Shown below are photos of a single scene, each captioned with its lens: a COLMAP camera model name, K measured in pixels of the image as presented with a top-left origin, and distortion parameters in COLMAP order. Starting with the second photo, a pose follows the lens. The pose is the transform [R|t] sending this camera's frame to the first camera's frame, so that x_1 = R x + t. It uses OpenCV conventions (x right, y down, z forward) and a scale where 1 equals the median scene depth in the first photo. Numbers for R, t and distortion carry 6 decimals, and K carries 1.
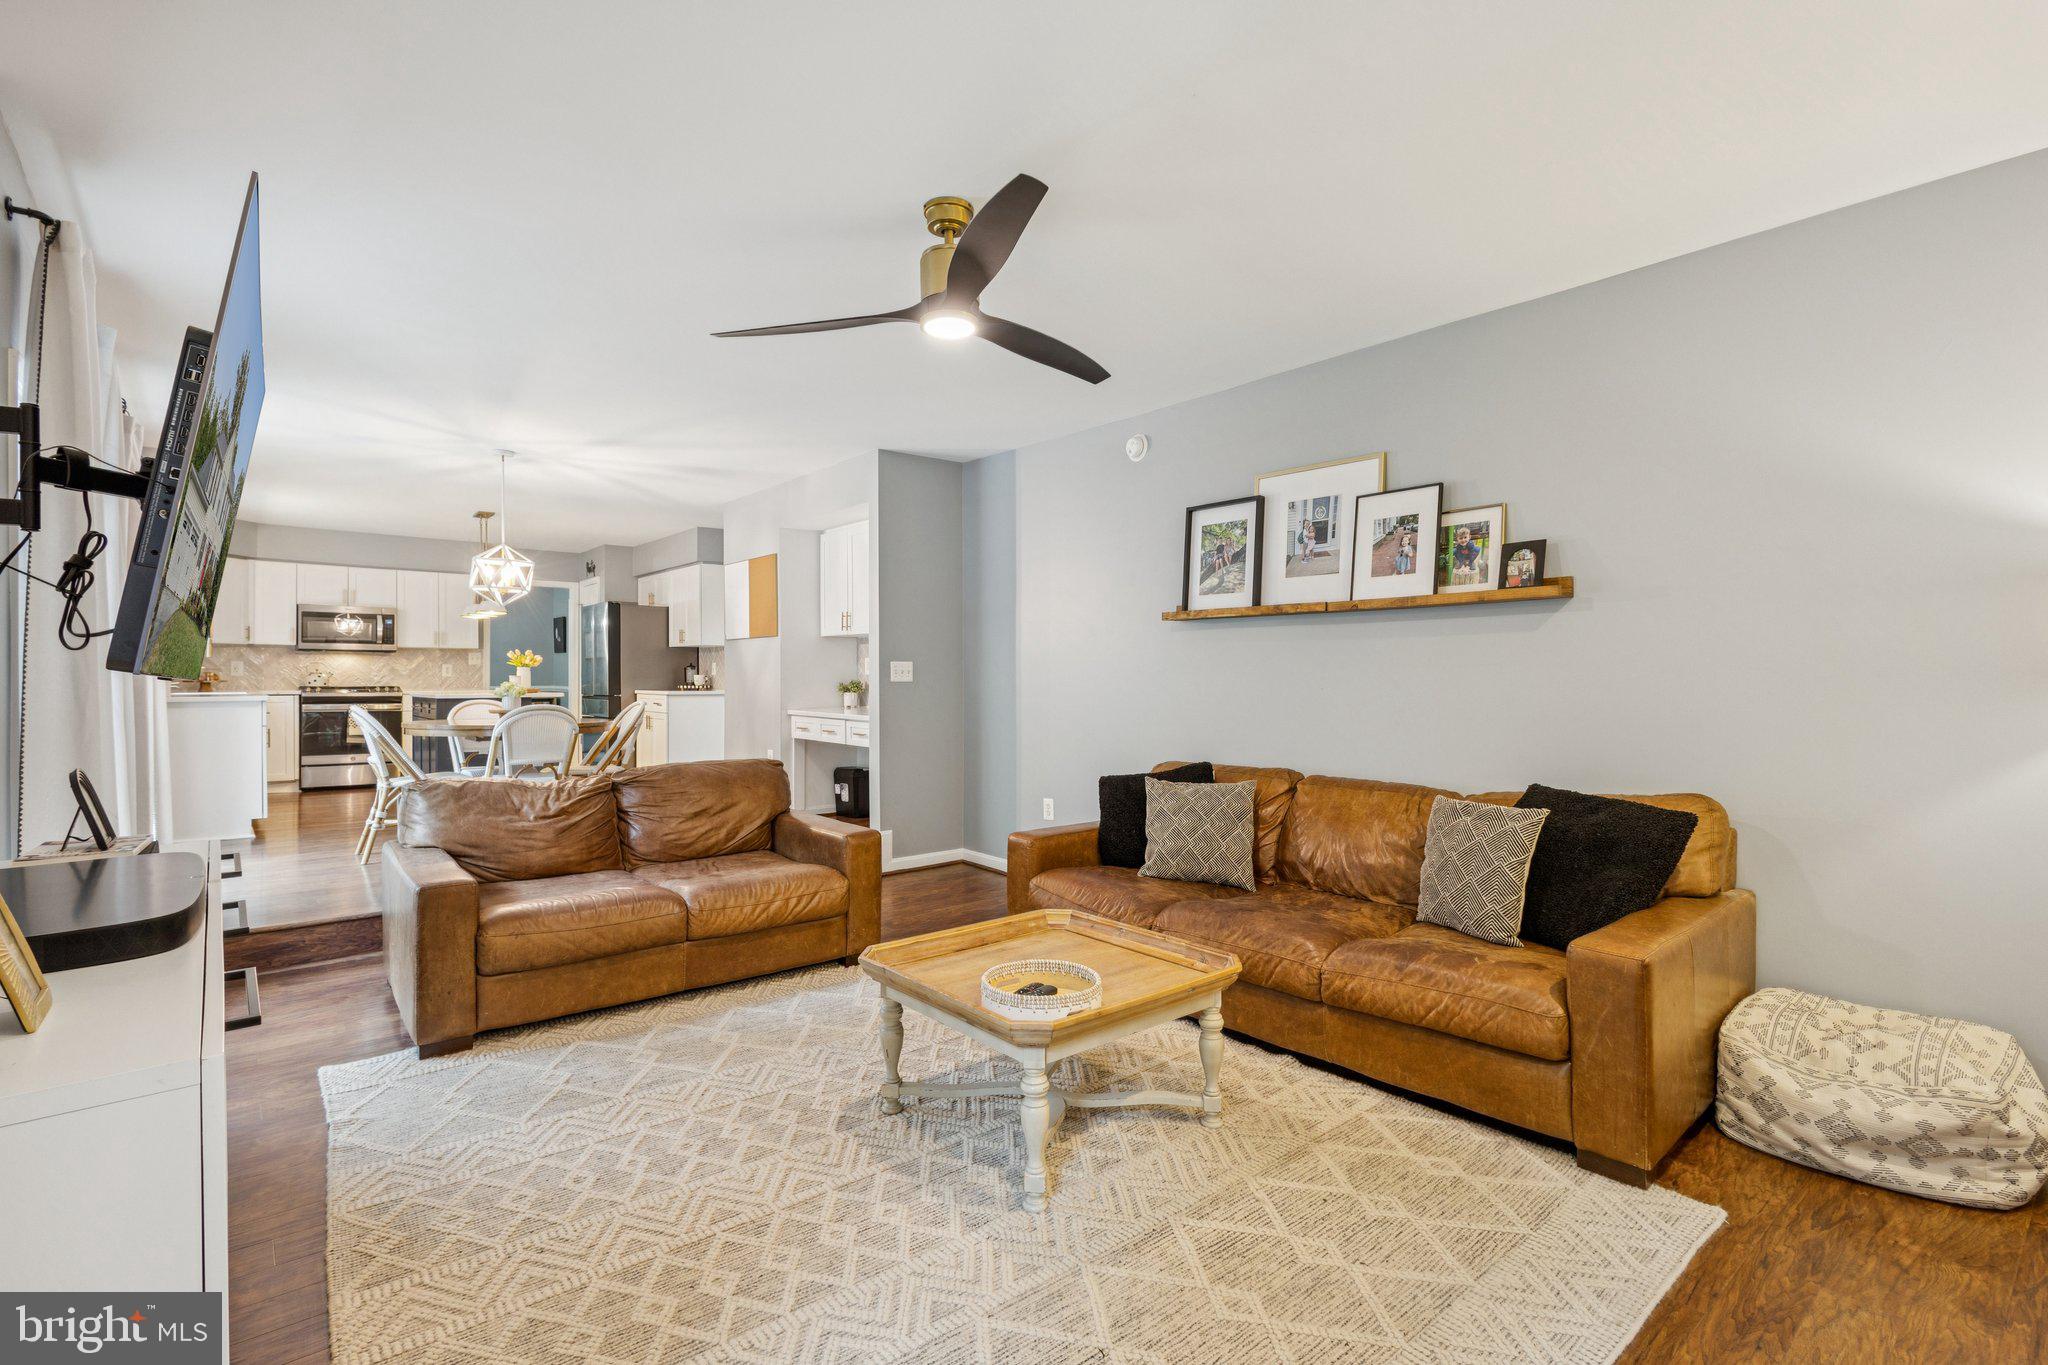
lens RADIAL K [[950.7, 0, 1022.8], [0, 950.7, 668.0], [0, 0, 1]] dist [0.013088, -0.002126]
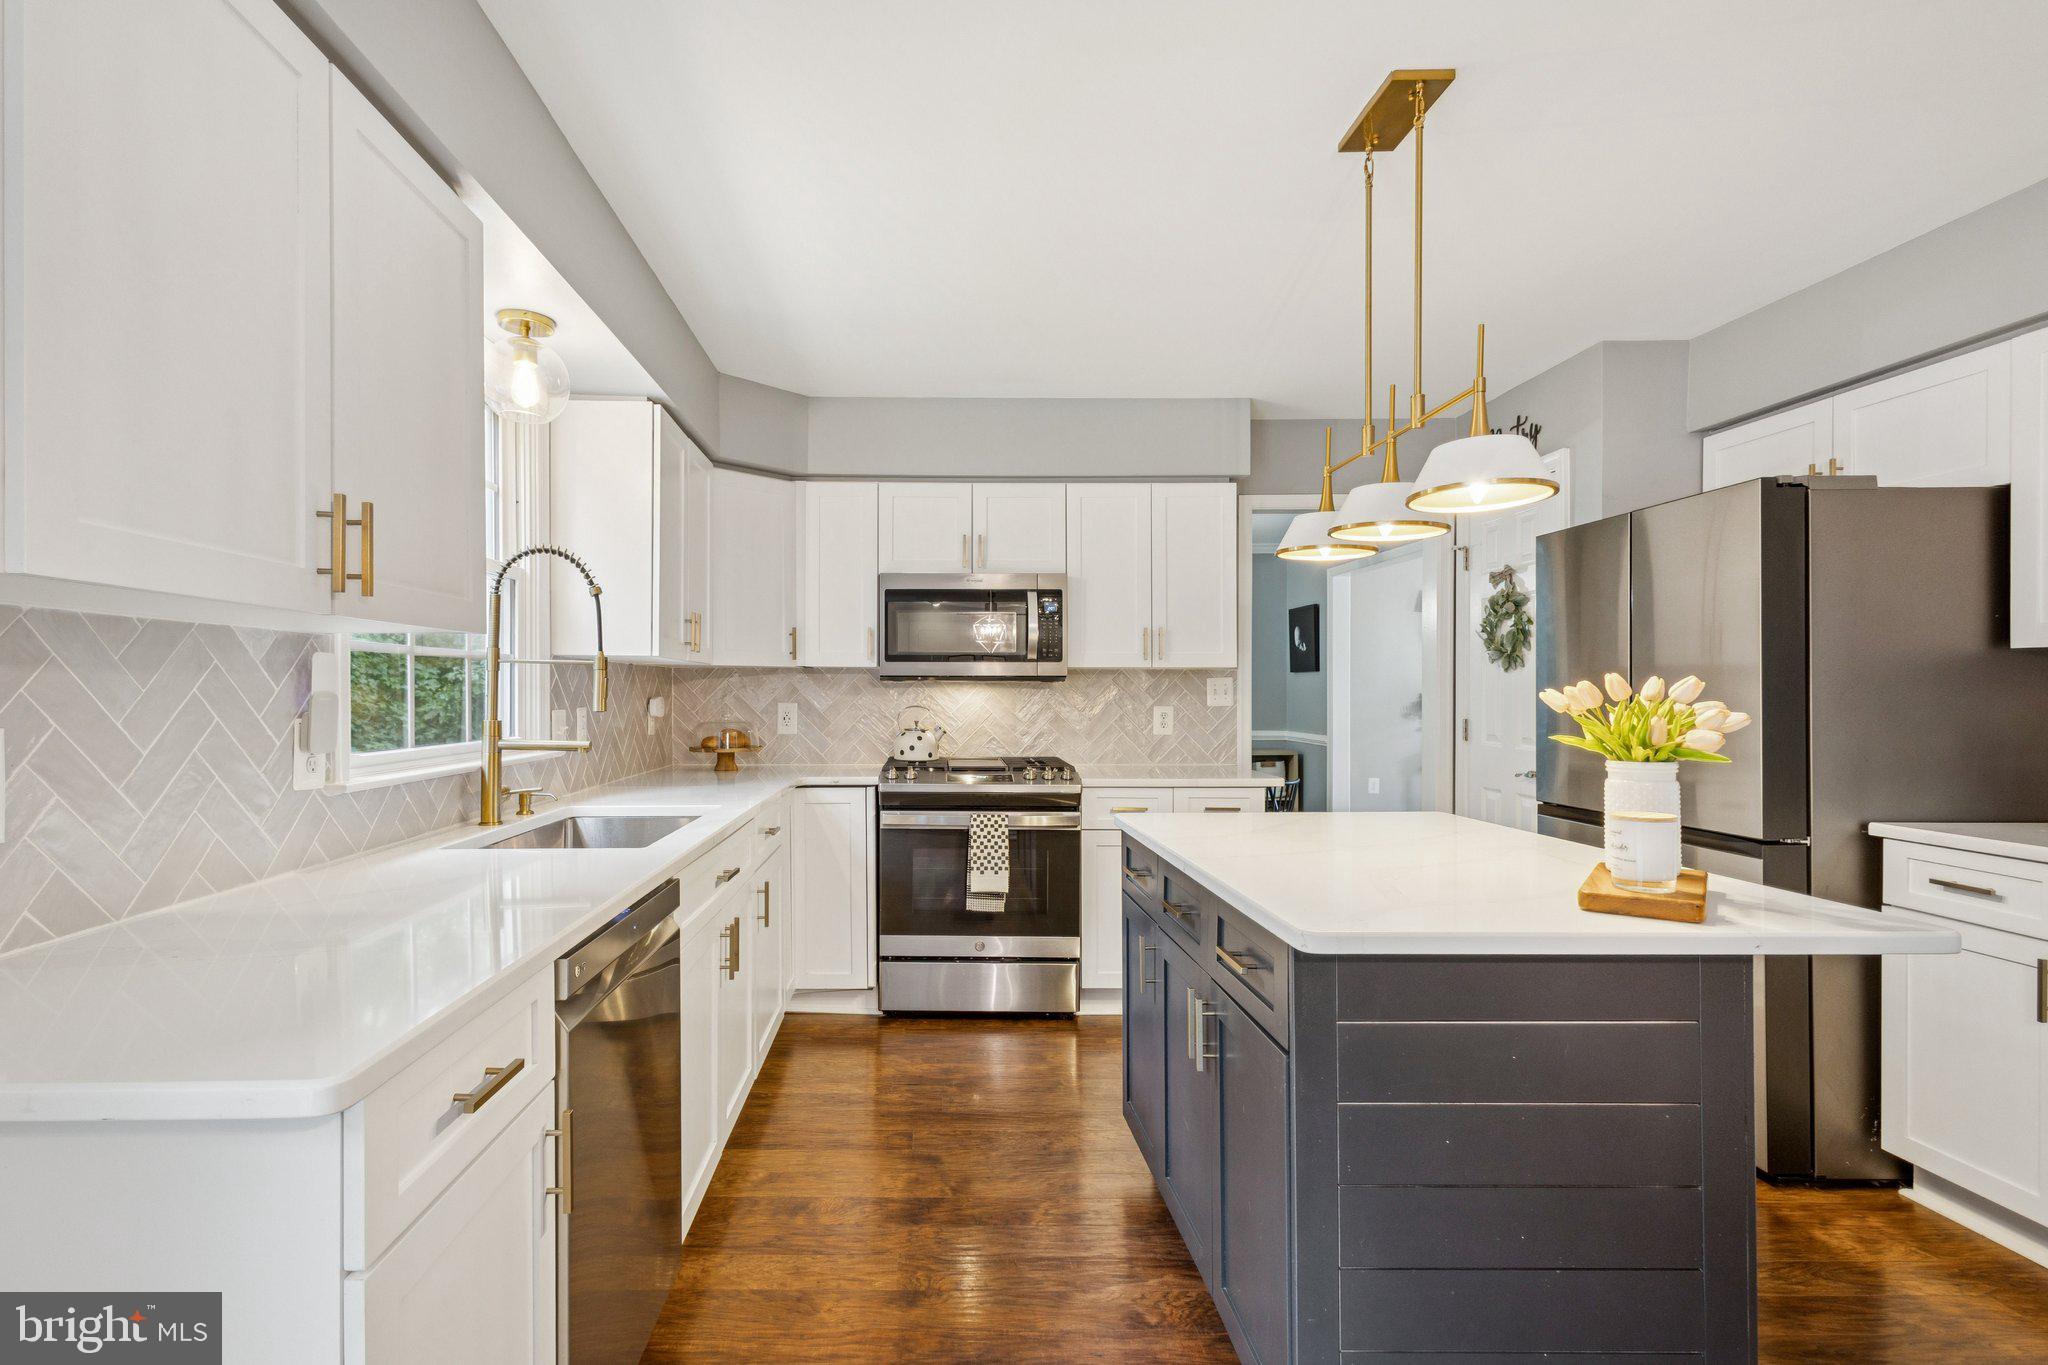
lens RADIAL K [[950.7, 0, 941.0], [0, 950.7, 695.1], [0, 0, 1]] dist [0.013088, -0.002126]
pose [[0.771154, 0.001233, -0.636647, -0.447637], [0.008057, 0.999899, 0.011697, -0.015778], [0.636597, -0.014150, 0.771067, 0.666172]]
